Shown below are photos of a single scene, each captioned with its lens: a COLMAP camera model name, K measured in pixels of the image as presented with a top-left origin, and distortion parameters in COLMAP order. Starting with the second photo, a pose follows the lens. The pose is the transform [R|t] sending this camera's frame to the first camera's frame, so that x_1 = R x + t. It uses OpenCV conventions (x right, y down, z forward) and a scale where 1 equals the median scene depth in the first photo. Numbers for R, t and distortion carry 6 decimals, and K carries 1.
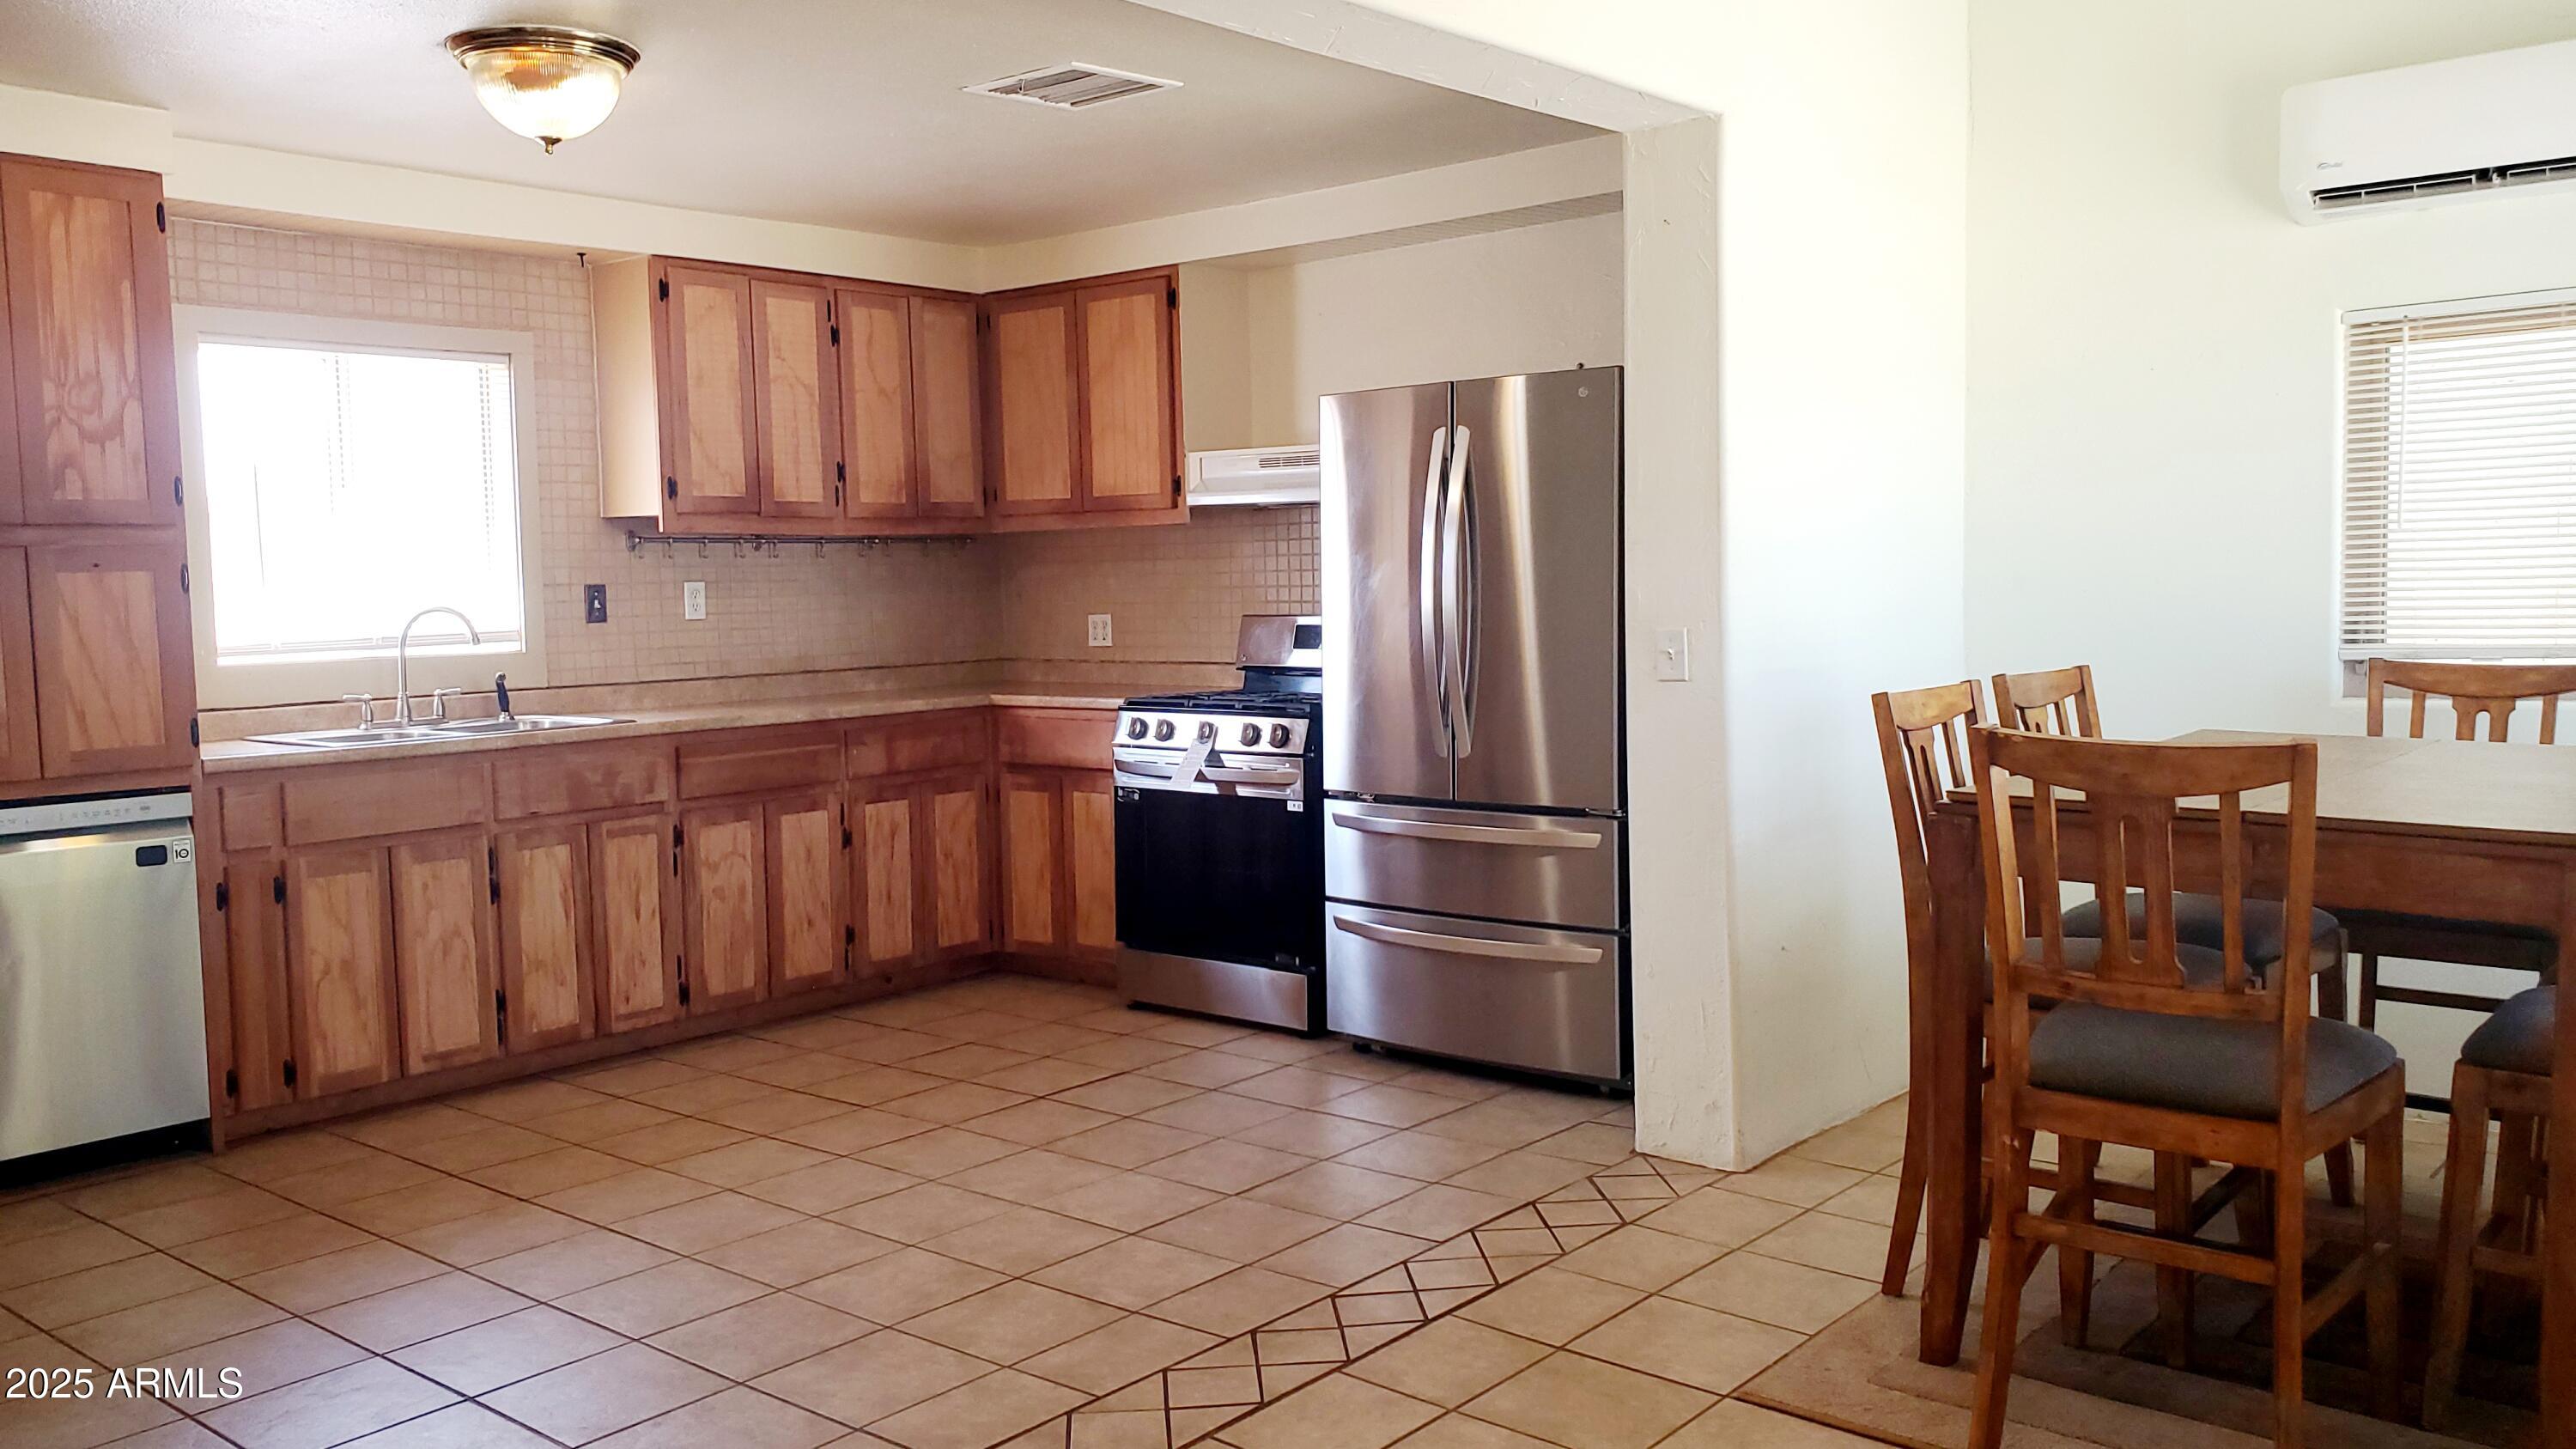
lens RADIAL K [[2004.8, 0, 1275.5], [0, 2004.8, 709.8], [0, 0, 1]] dist [0.045553, -0.037005]
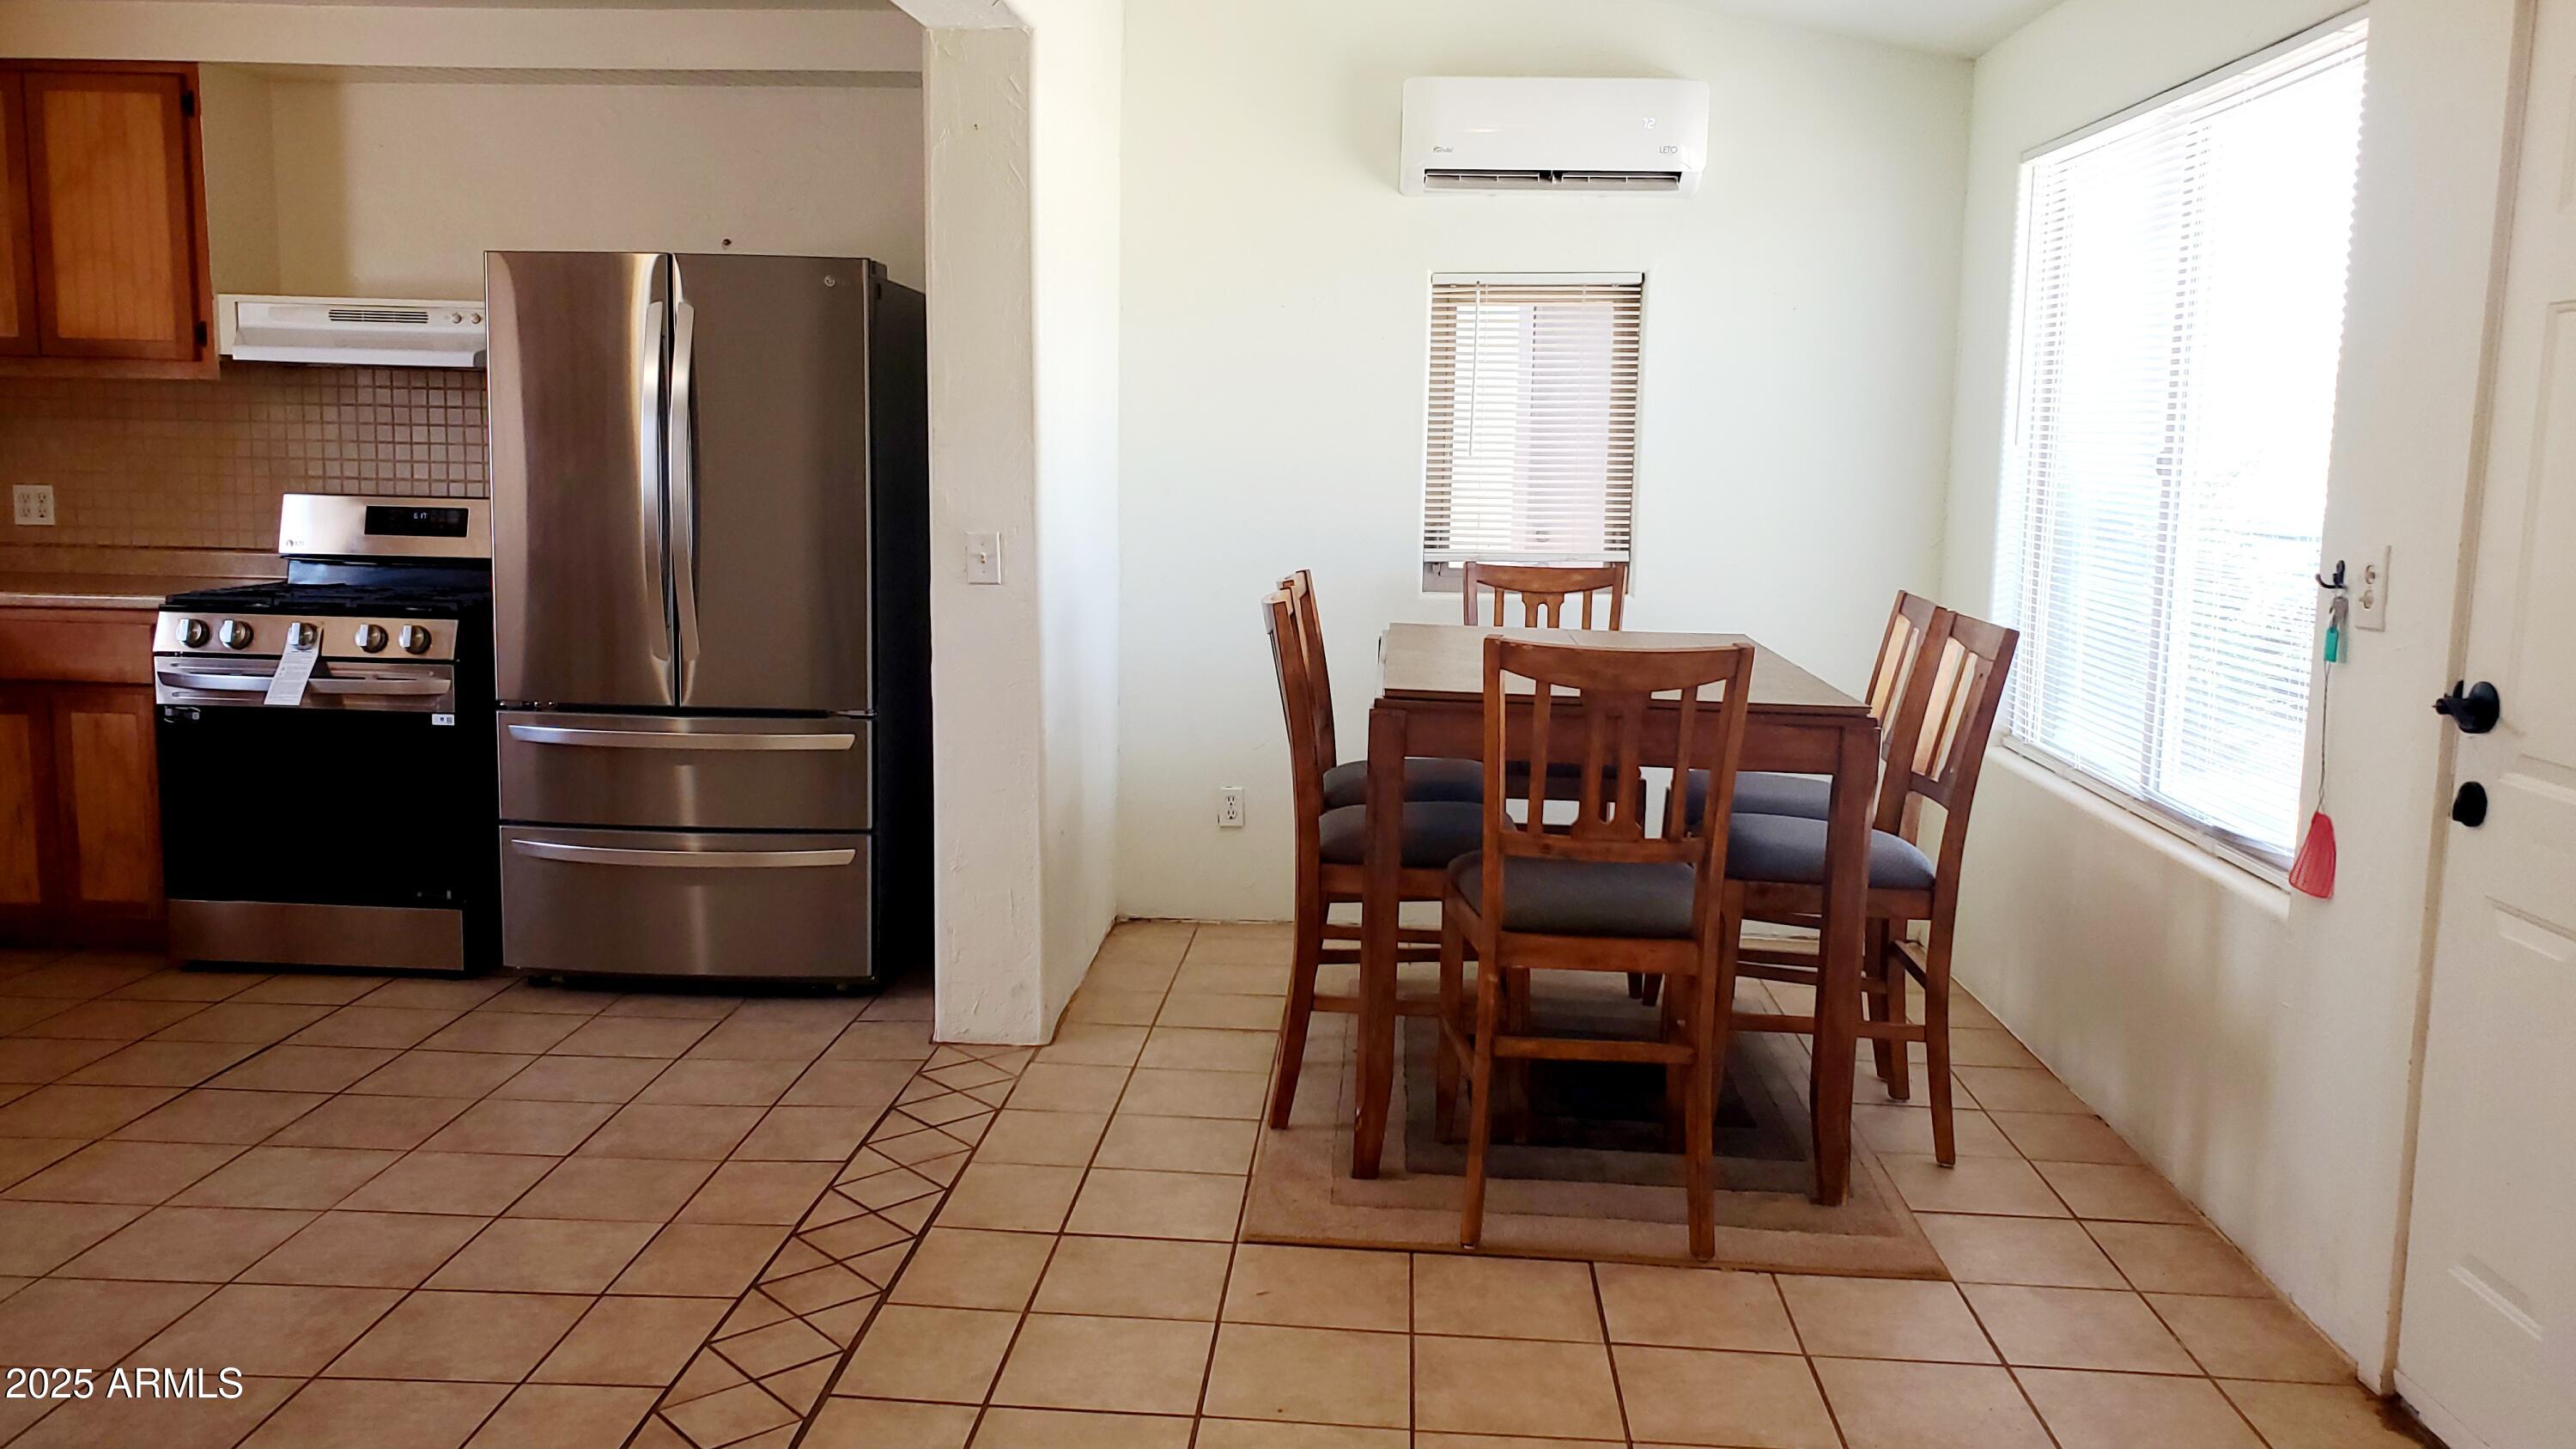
lens RADIAL K [[2004.8, 0, 1282.1], [0, 2004.8, 705.4], [0, 0, 1]] dist [0.045553, -0.037005]
pose [[0.796753, -0.043019, 0.602772, -0.271407], [0.003787, 0.997799, 0.066205, -0.017519], [-0.604293, -0.050466, 0.795162, 0.081927]]
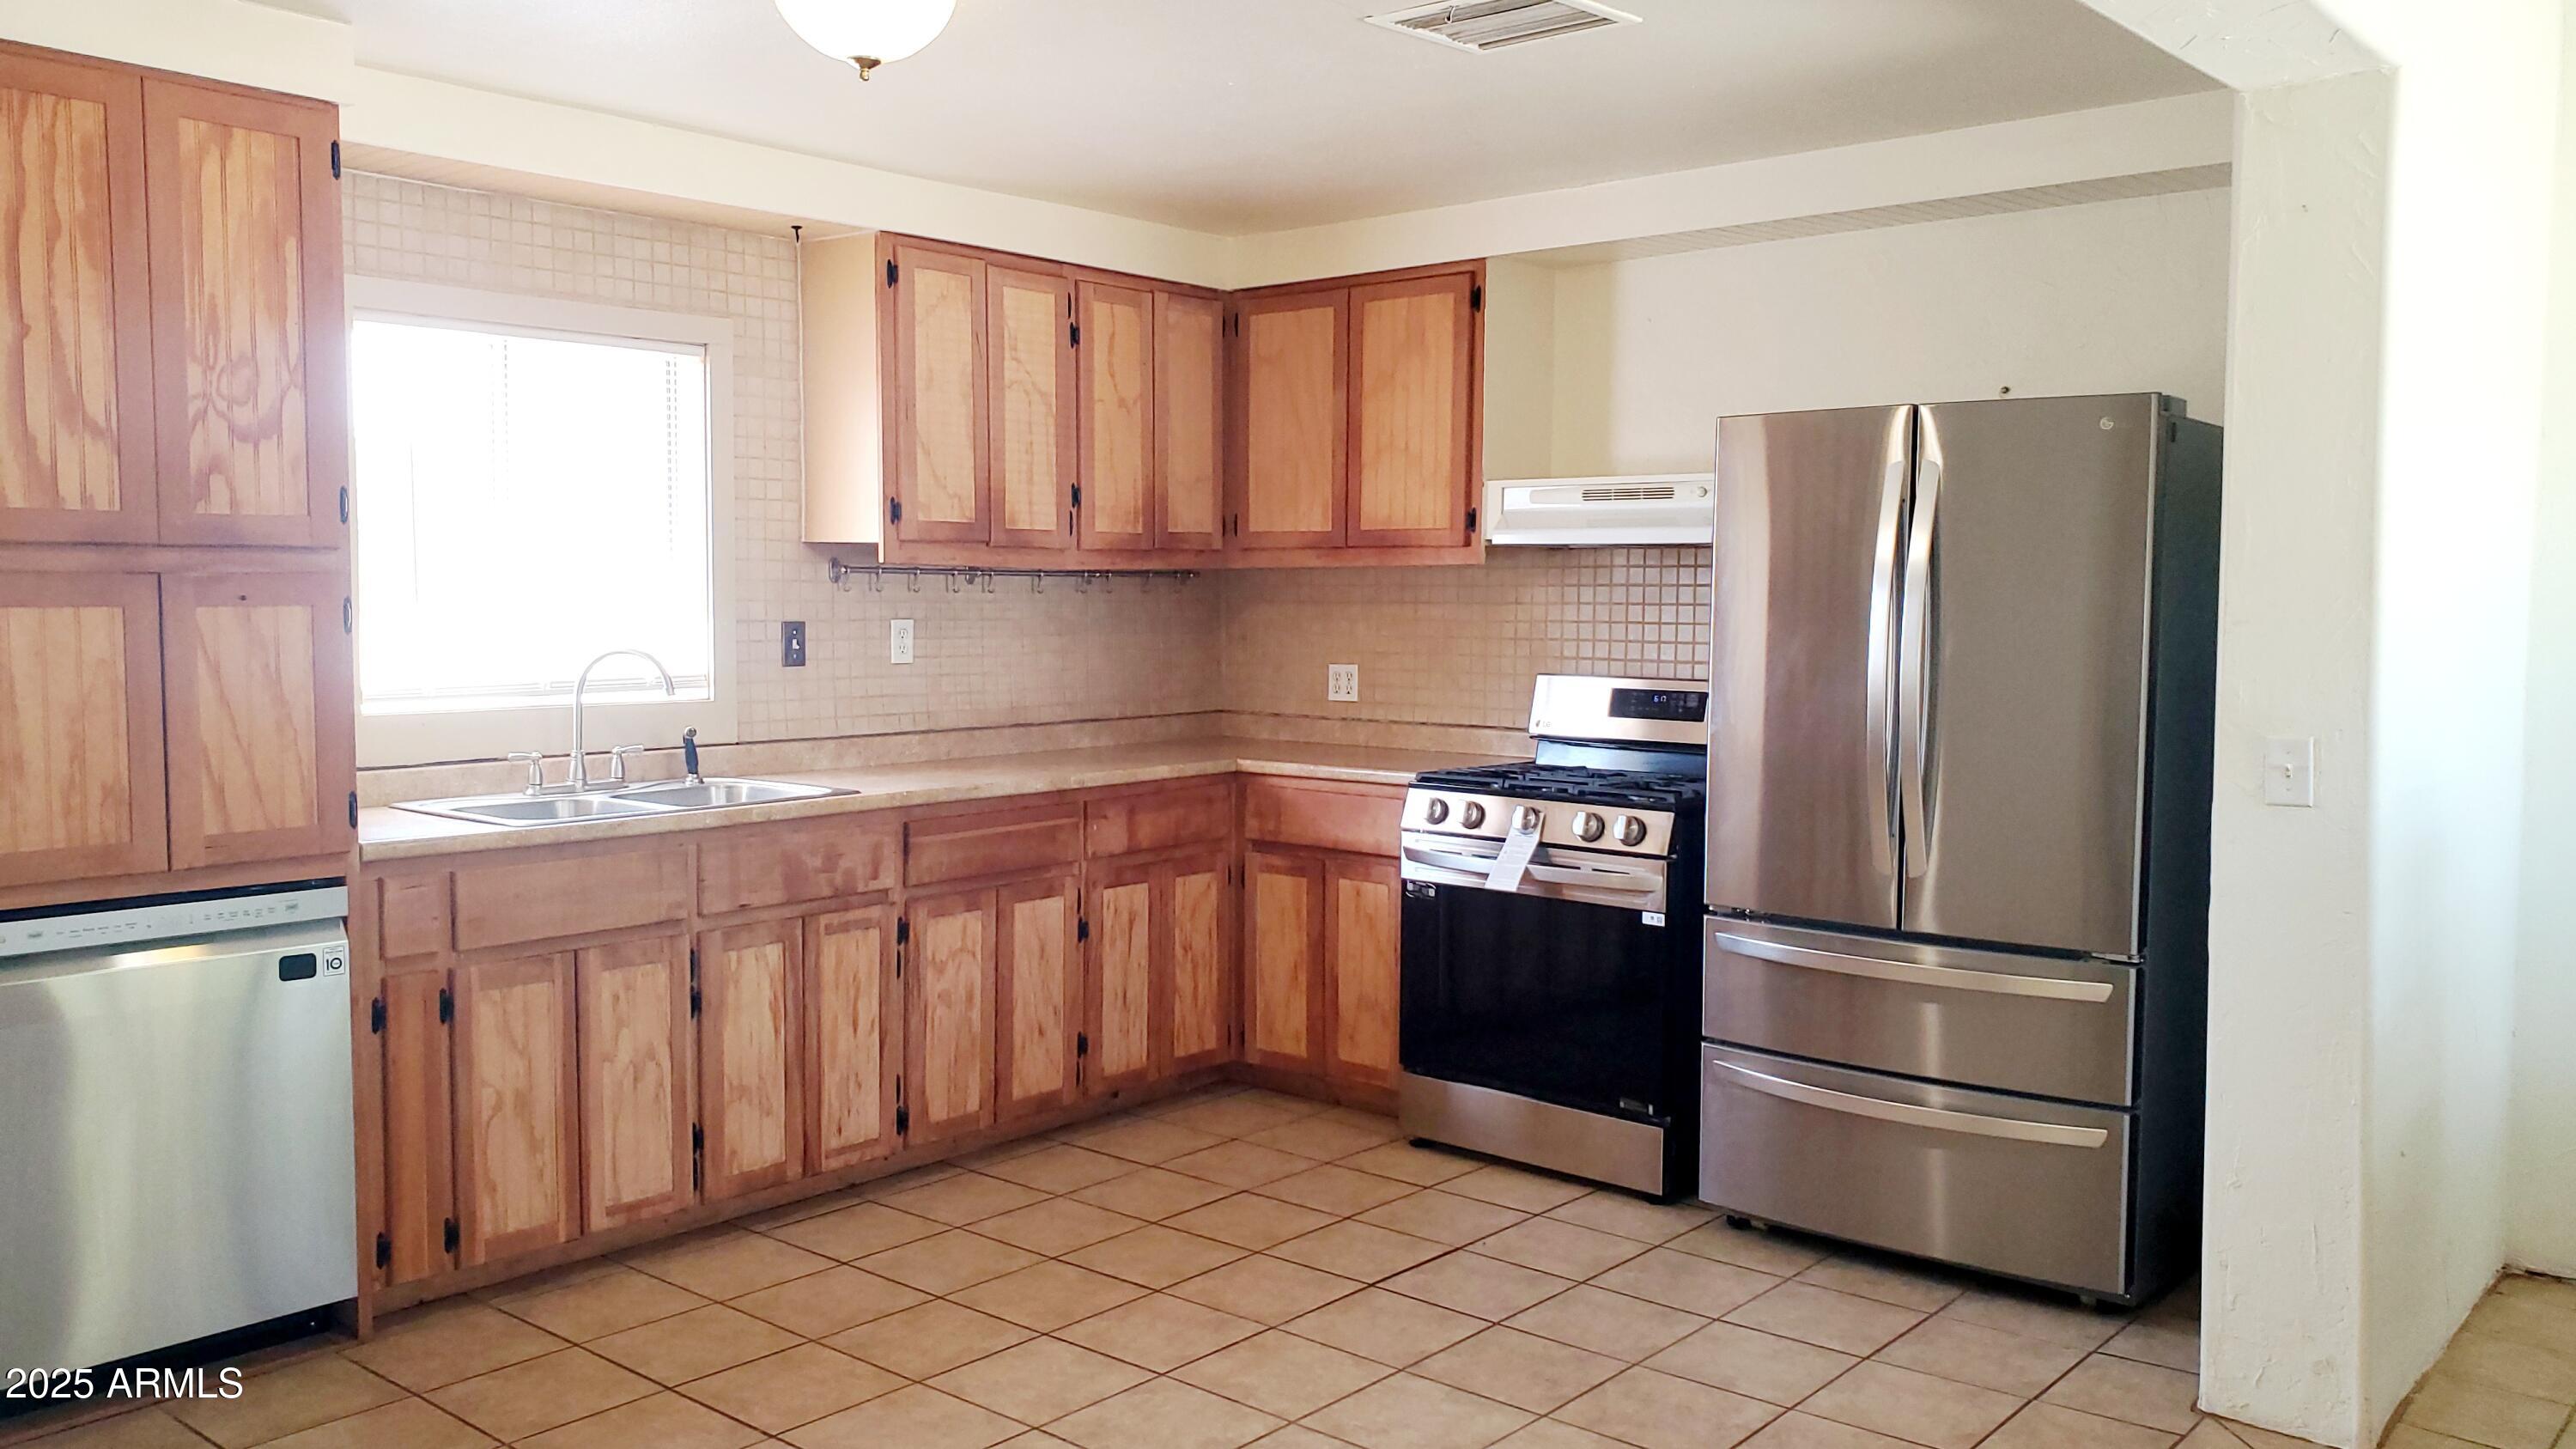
lens RADIAL K [[2004.8, 0, 1276.8], [0, 2004.8, 706.8], [0, 0, 1]] dist [0.045553, -0.037005]
pose [[0.999614, 0.027282, -0.005250, -0.166119], [-0.027325, 0.999591, -0.008423, -0.031604], [0.005018, 0.008564, 0.999951, 0.206030]]
